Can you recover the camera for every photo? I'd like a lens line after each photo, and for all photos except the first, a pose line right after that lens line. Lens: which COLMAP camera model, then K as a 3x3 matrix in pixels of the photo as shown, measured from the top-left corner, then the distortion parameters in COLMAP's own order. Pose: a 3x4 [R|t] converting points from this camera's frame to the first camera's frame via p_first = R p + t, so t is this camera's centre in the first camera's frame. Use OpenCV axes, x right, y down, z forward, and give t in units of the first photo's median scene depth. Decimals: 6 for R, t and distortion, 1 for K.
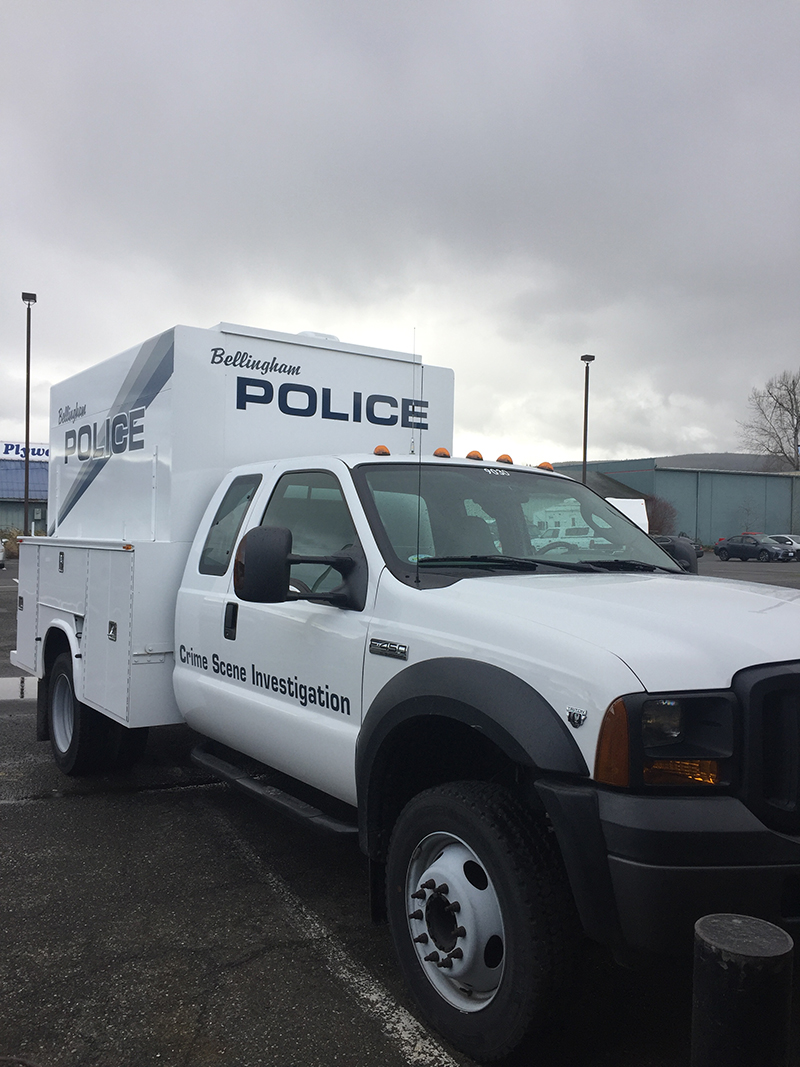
lens RADIAL K [[913.5, 0, 401.0], [0, 913.5, 535.7], [0, 0, 1]] dist [0.041404, -0.079167]
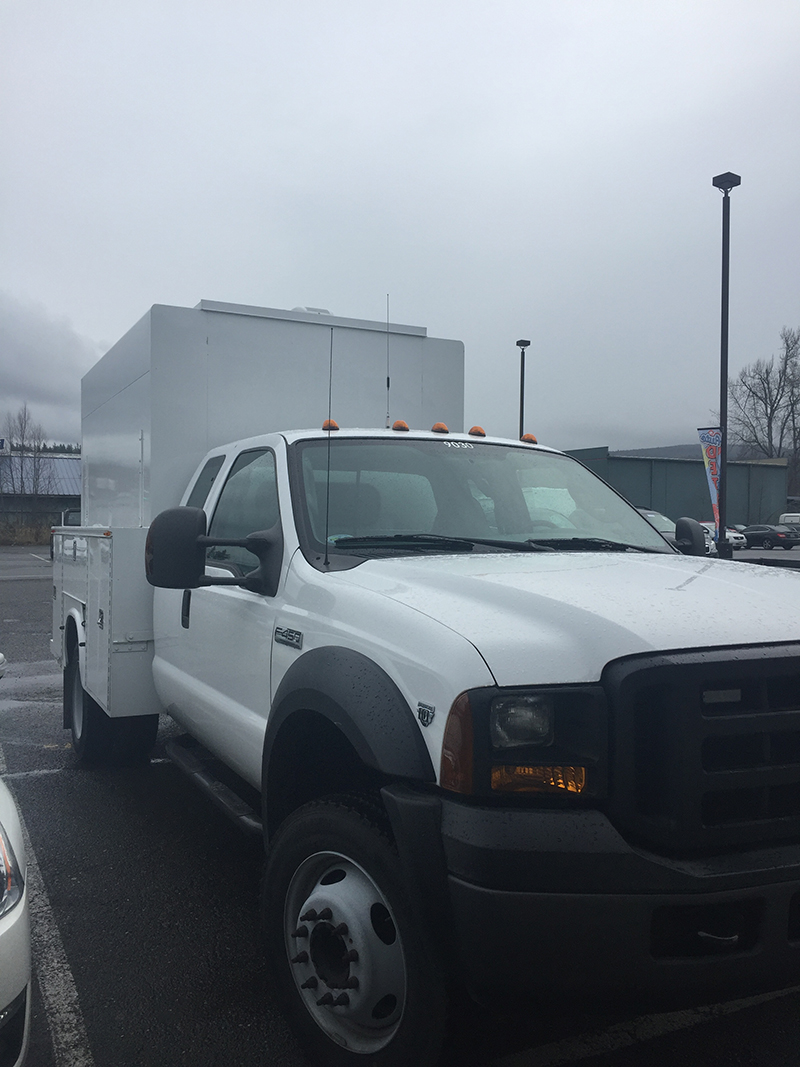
lens RADIAL K [[913.5, 0, 400.4], [0, 913.5, 533.2], [0, 0, 1]] dist [0.041404, -0.079167]
pose [[0.991437, -0.014442, -0.129787, 0.200113], [0.015579, 0.999849, 0.007750, 0.013427], [0.129655, -0.009706, 0.991512, 0.096568]]
